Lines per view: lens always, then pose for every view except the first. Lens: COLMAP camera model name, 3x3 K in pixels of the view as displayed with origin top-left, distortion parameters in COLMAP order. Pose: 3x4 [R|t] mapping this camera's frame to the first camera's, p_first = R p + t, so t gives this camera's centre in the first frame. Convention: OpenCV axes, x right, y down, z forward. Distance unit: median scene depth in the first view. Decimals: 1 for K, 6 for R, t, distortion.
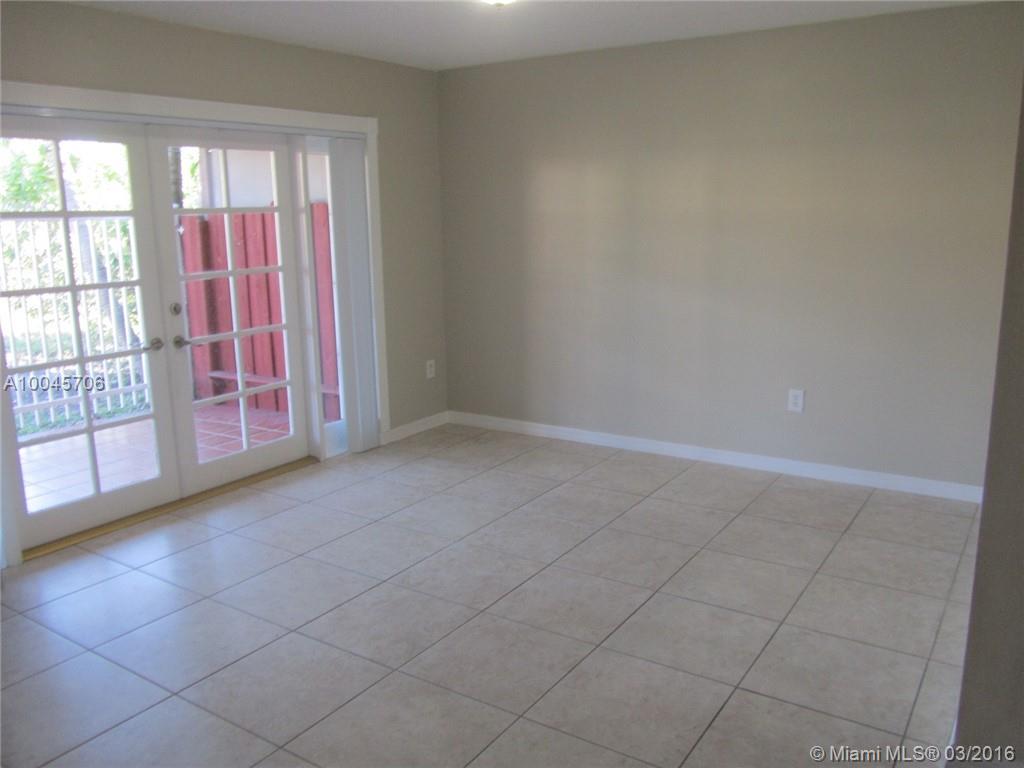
lens RADIAL K [[840.7, 0, 512.7], [0, 840.7, 383.8], [0, 0, 1]] dist [-0.045740, 0.008370]
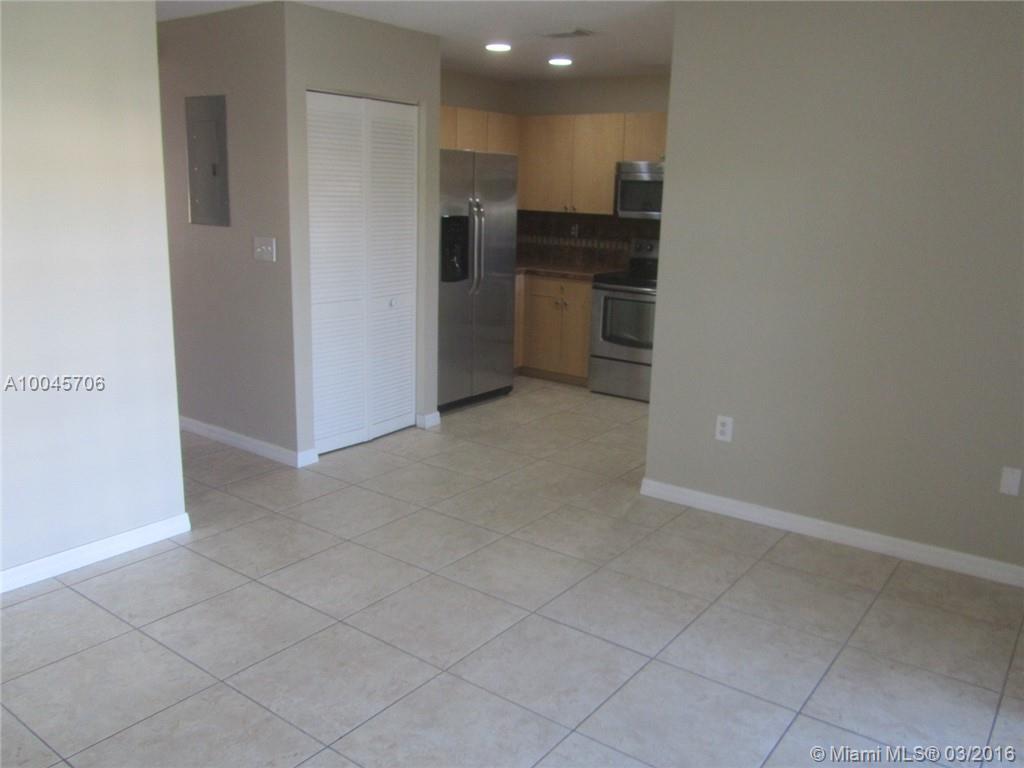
lens RADIAL K [[840.7, 0, 506.7], [0, 840.7, 378.4], [0, 0, 1]] dist [-0.045740, 0.008370]
pose [[-0.998373, -0.019755, 0.053485, -0.147744], [0.004545, 0.907498, 0.420031, -0.378425], [-0.056835, 0.419591, -0.905932, 1.745538]]
